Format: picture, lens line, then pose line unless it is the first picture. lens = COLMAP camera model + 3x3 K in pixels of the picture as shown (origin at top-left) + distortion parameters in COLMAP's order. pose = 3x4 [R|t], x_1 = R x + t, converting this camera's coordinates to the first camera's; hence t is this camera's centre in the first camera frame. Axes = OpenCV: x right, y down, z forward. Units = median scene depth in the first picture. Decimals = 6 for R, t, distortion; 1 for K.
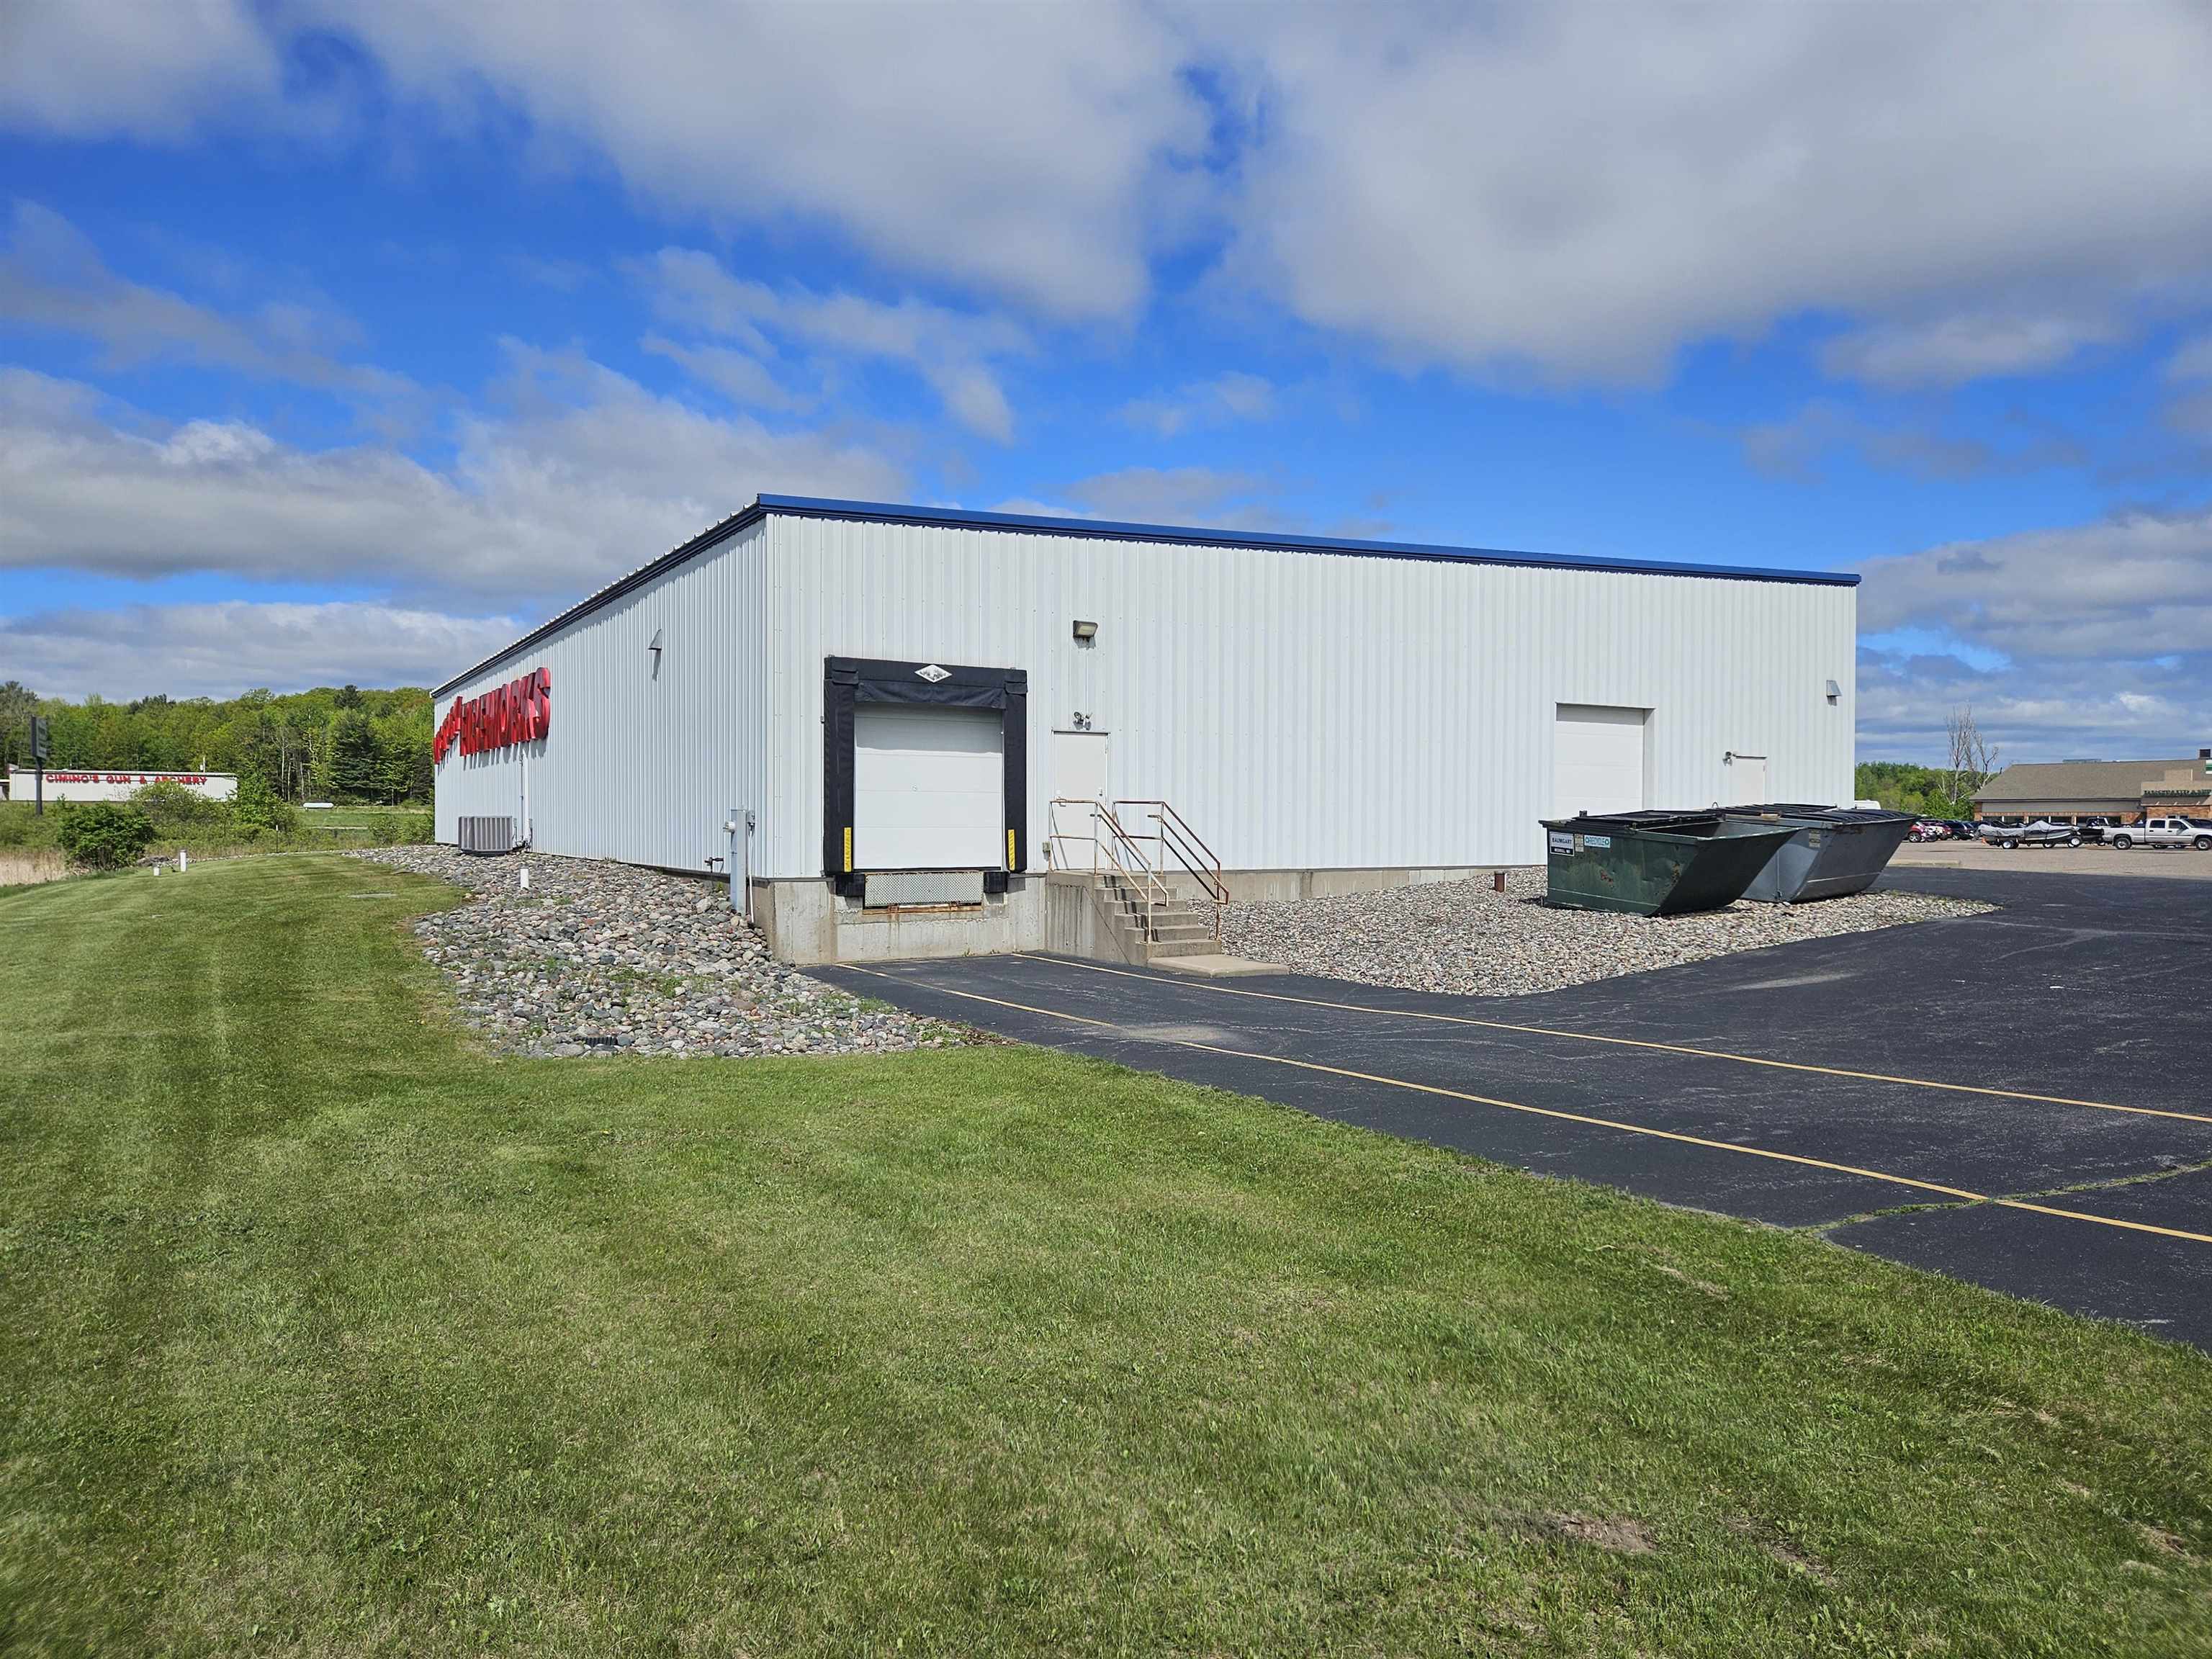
lens RADIAL K [[1505.1, 0, 1106.0], [0, 1505.1, 829.5], [0, 0, 1]] dist [0.069508, -0.000669]
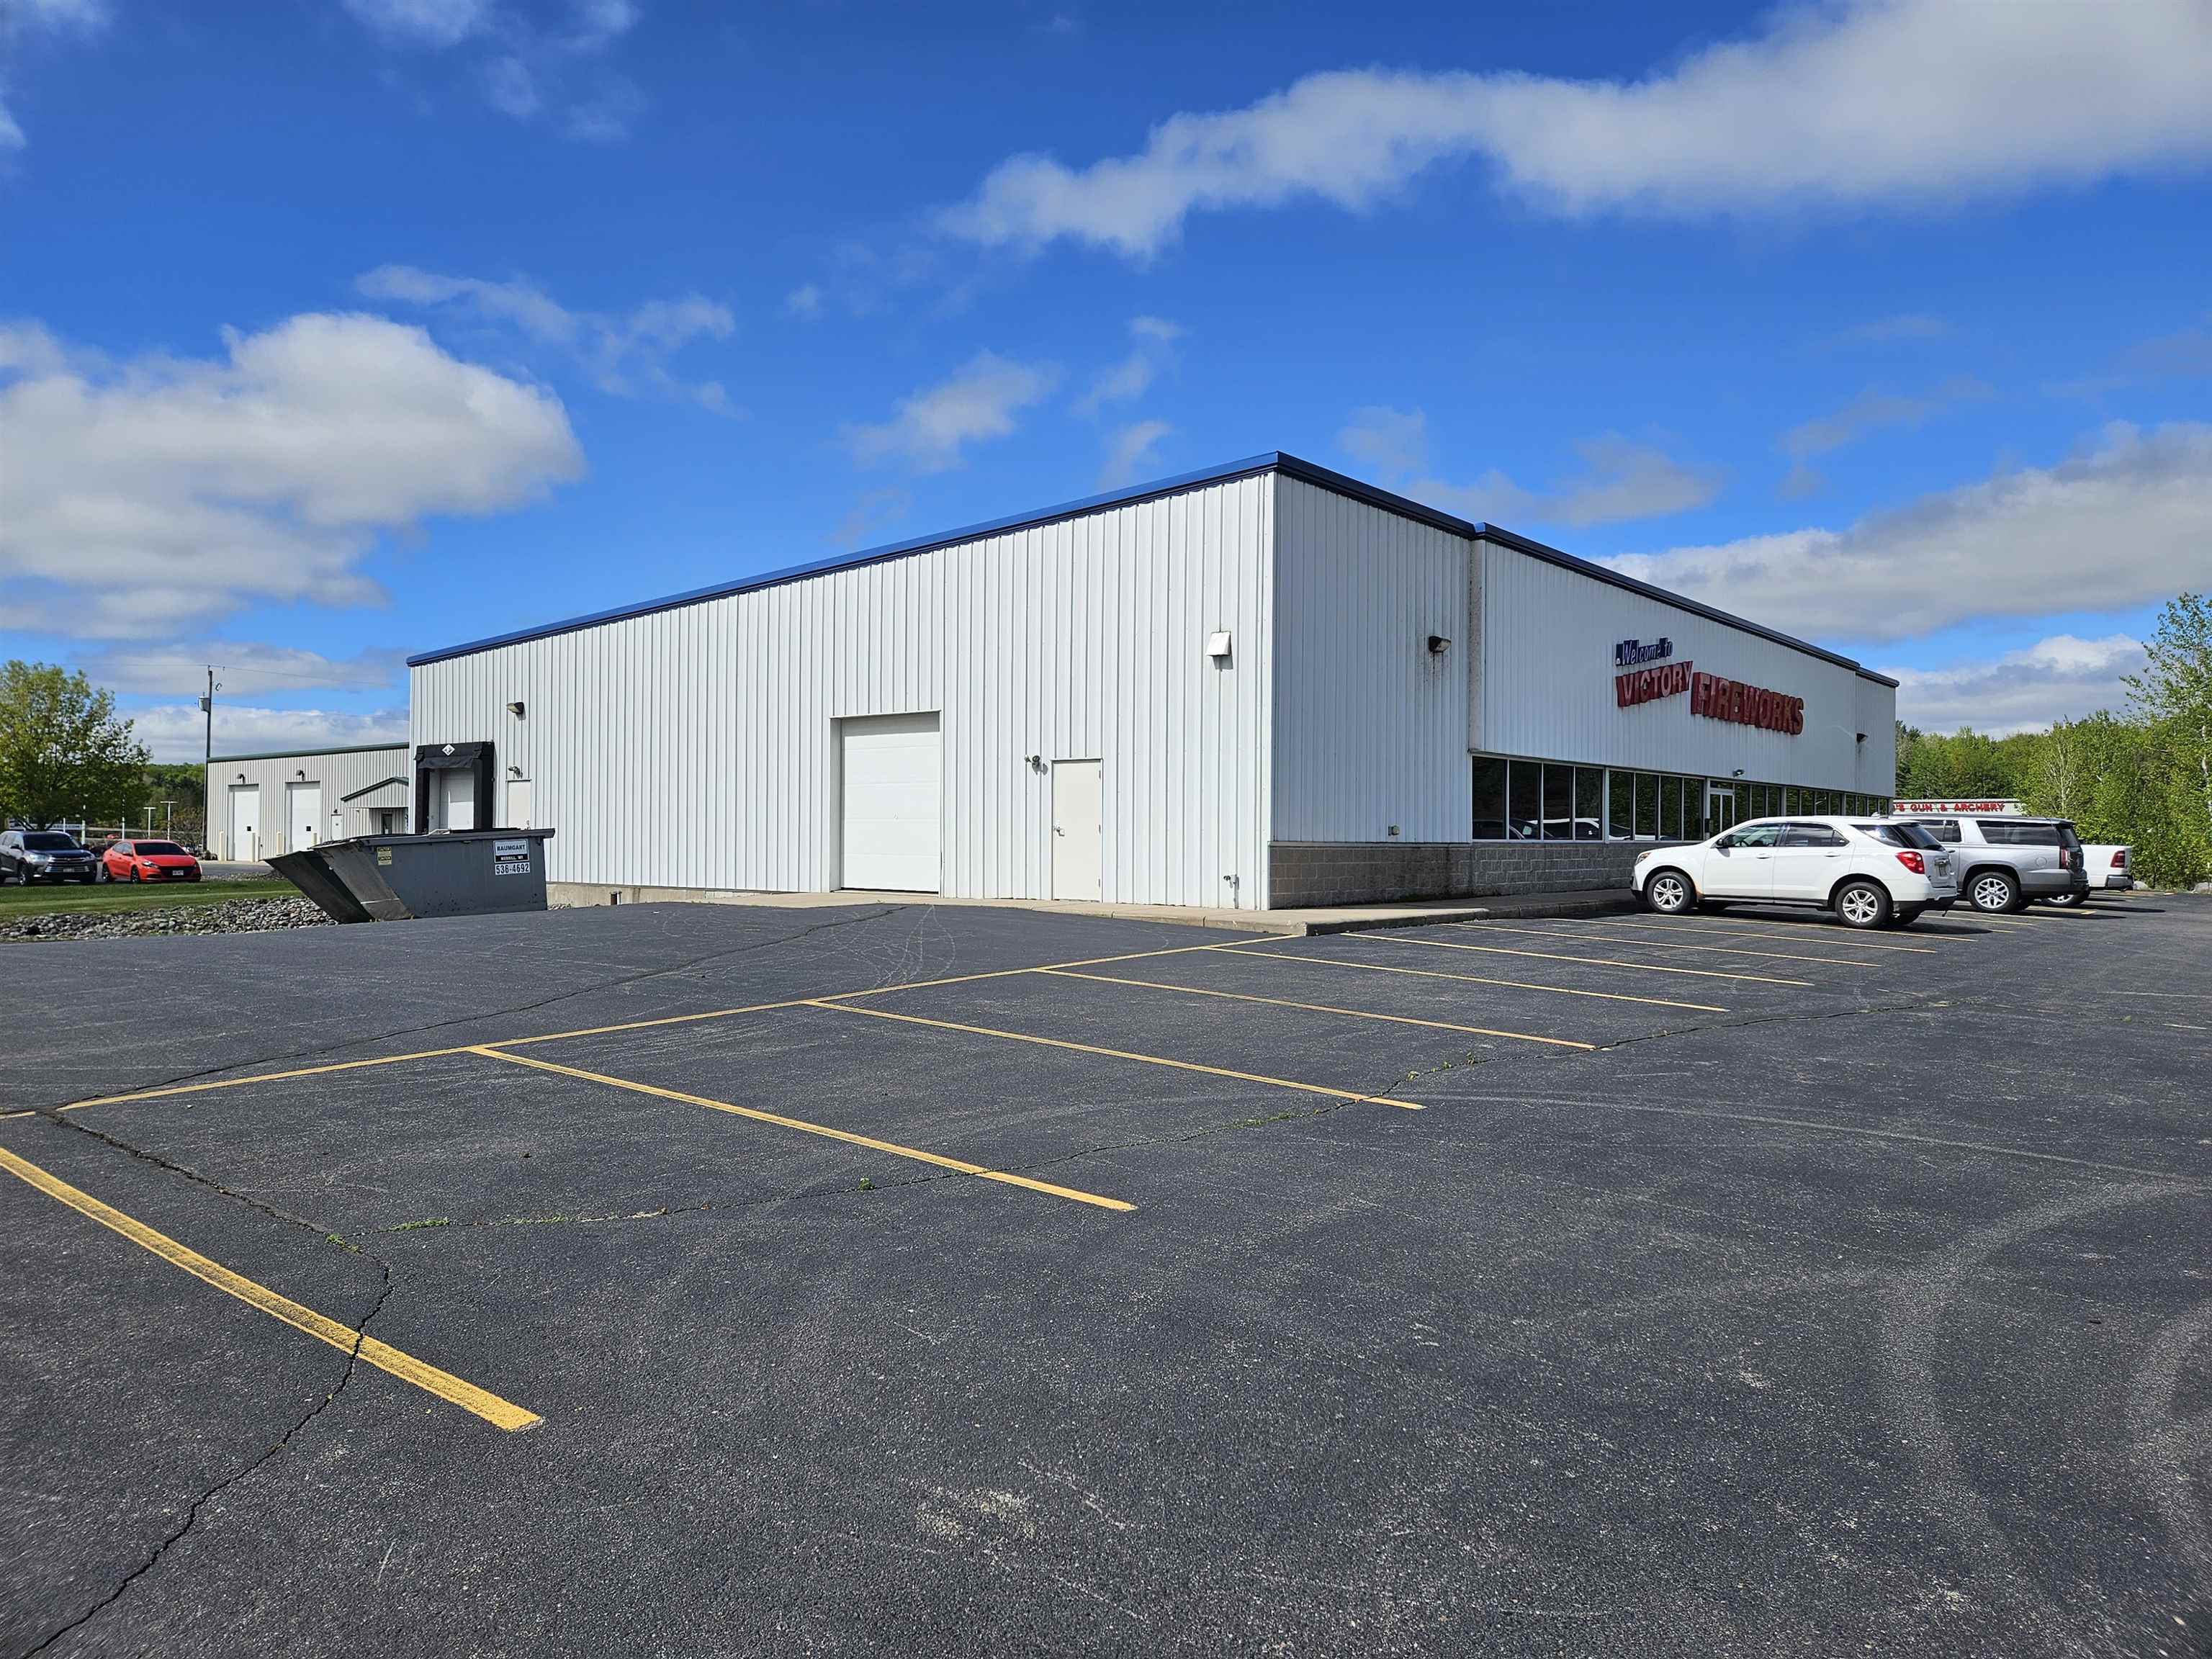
lens RADIAL K [[1505.1, 0, 1106.0], [0, 1505.1, 829.5], [0, 0, 1]] dist [0.069508, -0.000669]
pose [[0.263467, -0.002649, -0.964665, 1.638909], [-0.013268, 0.999892, -0.006370, -0.014698], [0.964577, 0.014477, 0.263403, 1.218784]]
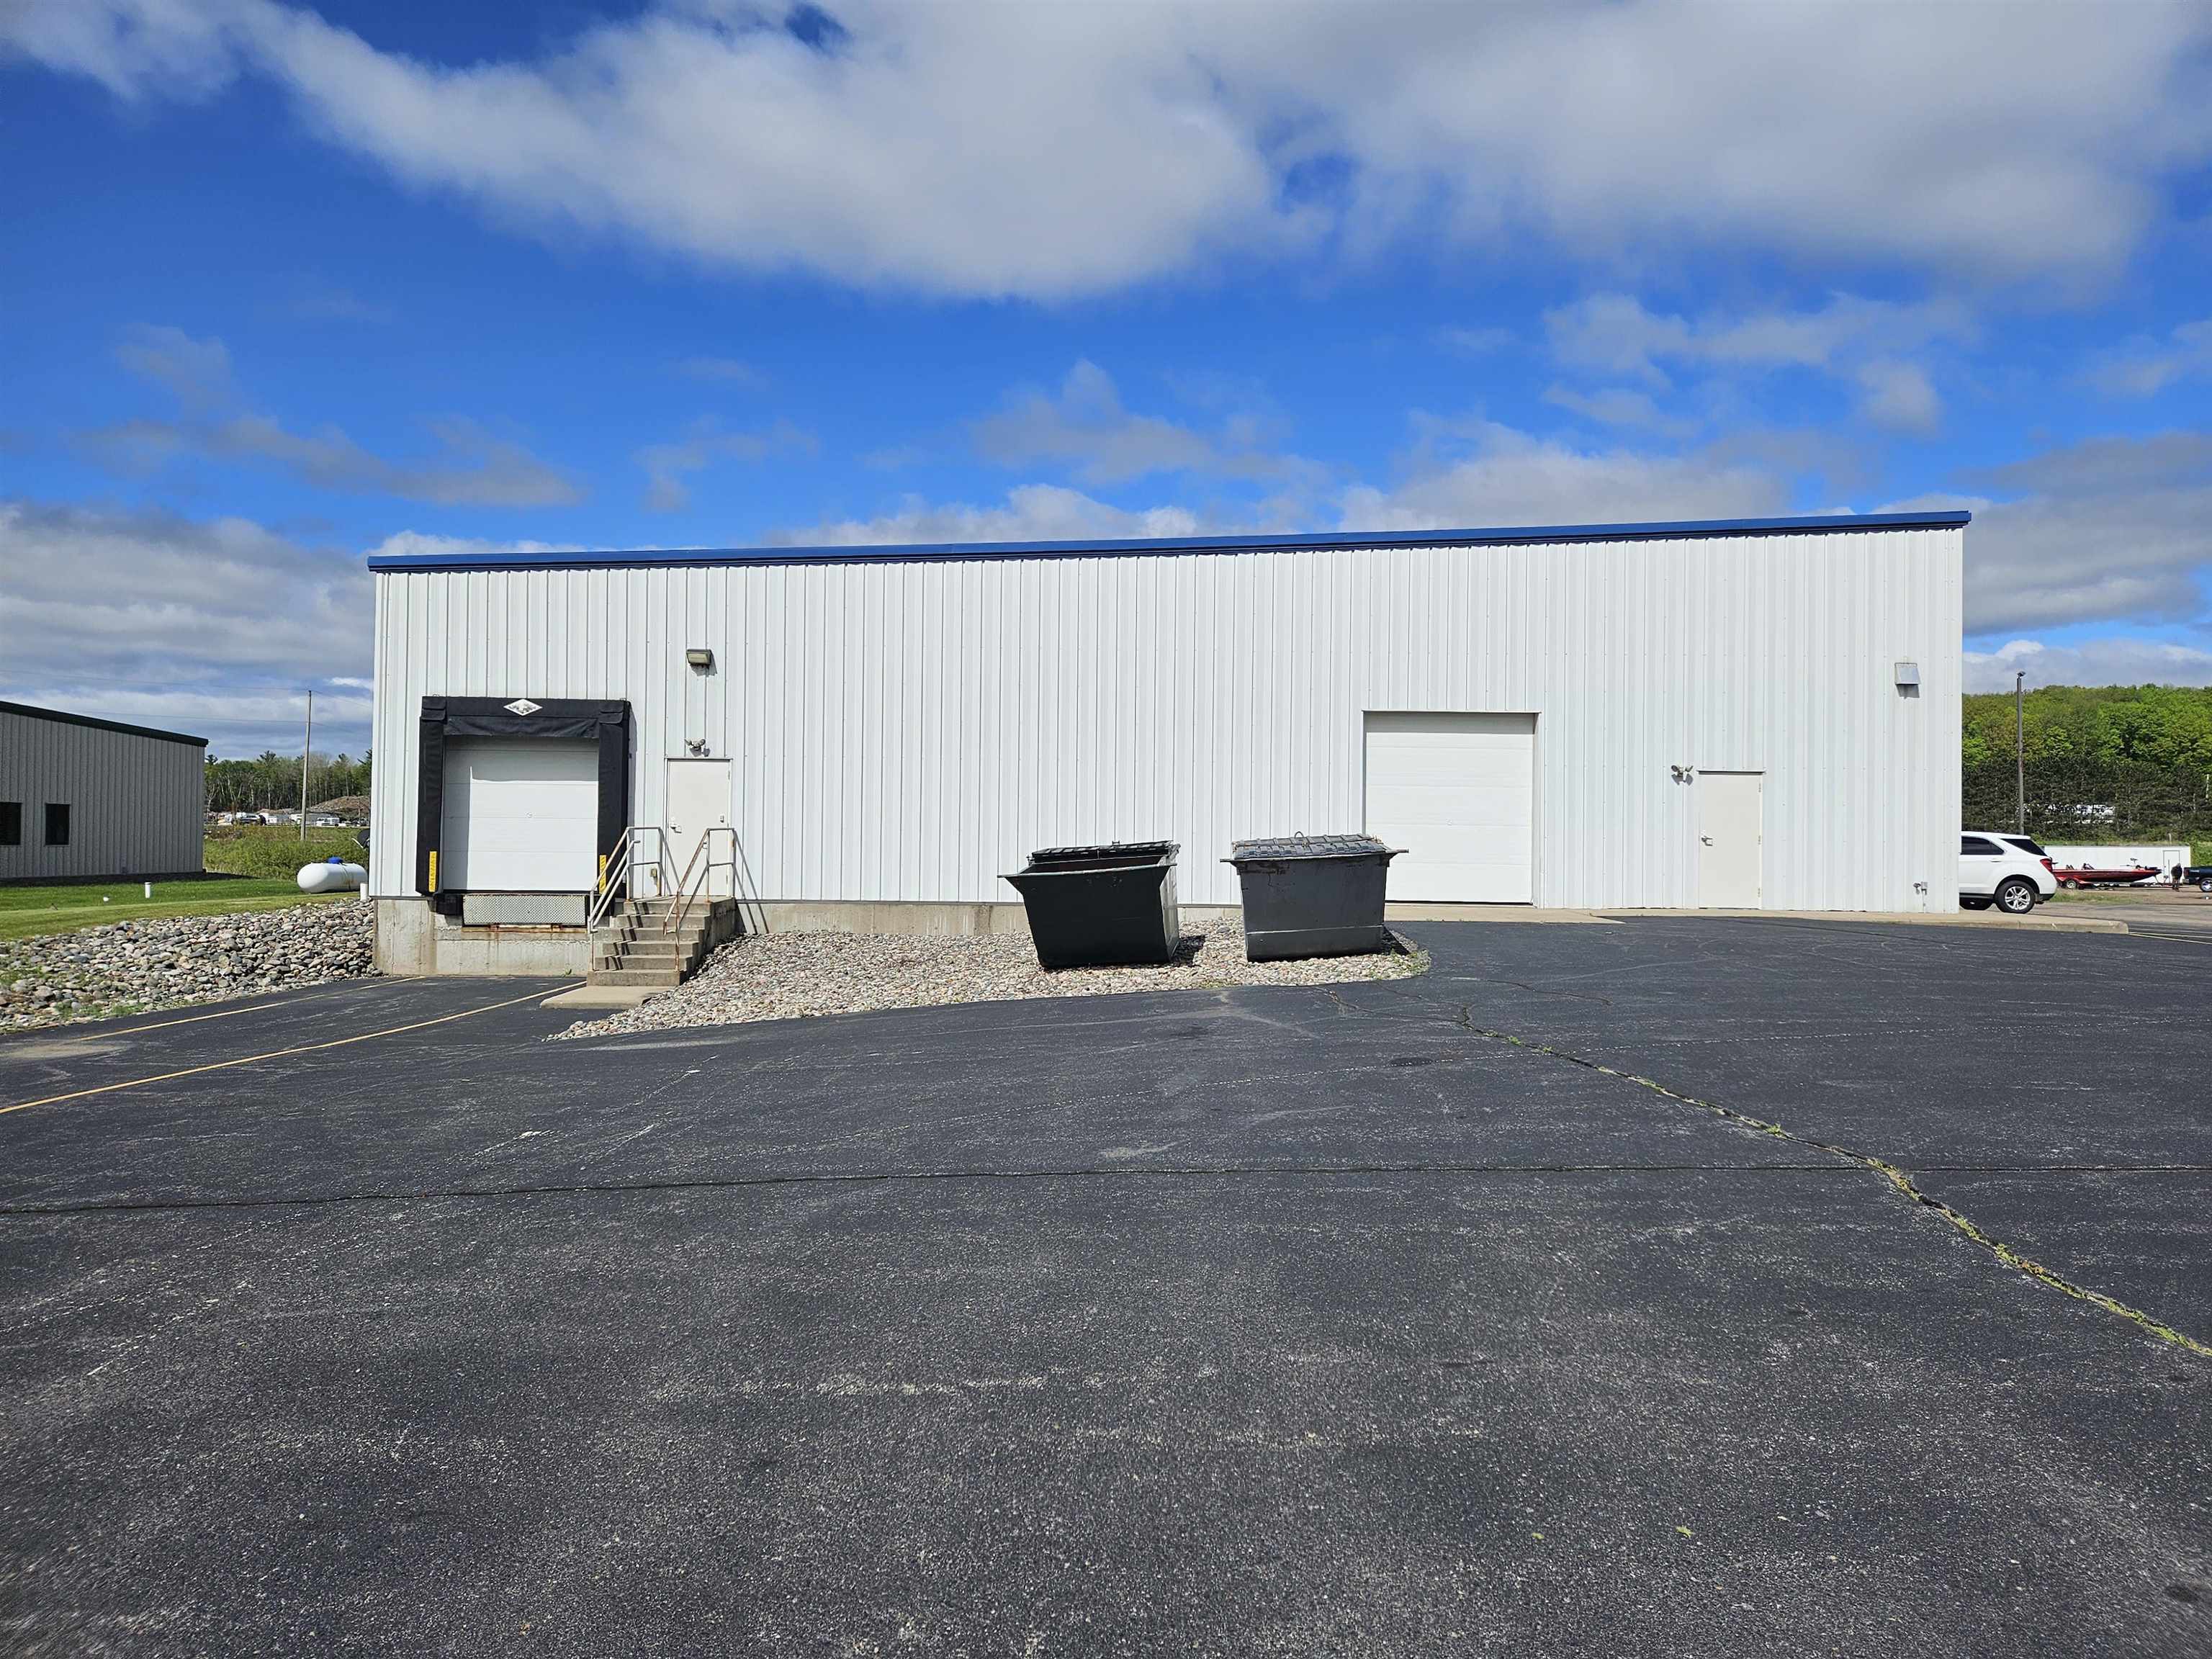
lens RADIAL K [[1505.1, 0, 1106.0], [0, 1505.1, 829.5], [0, 0, 1]] dist [0.069508, -0.000669]
pose [[0.857912, 0.001132, -0.513796, 0.771666], [-0.012589, 0.999744, -0.018817, -0.002319], [0.513643, 0.022611, 0.857706, 0.287645]]
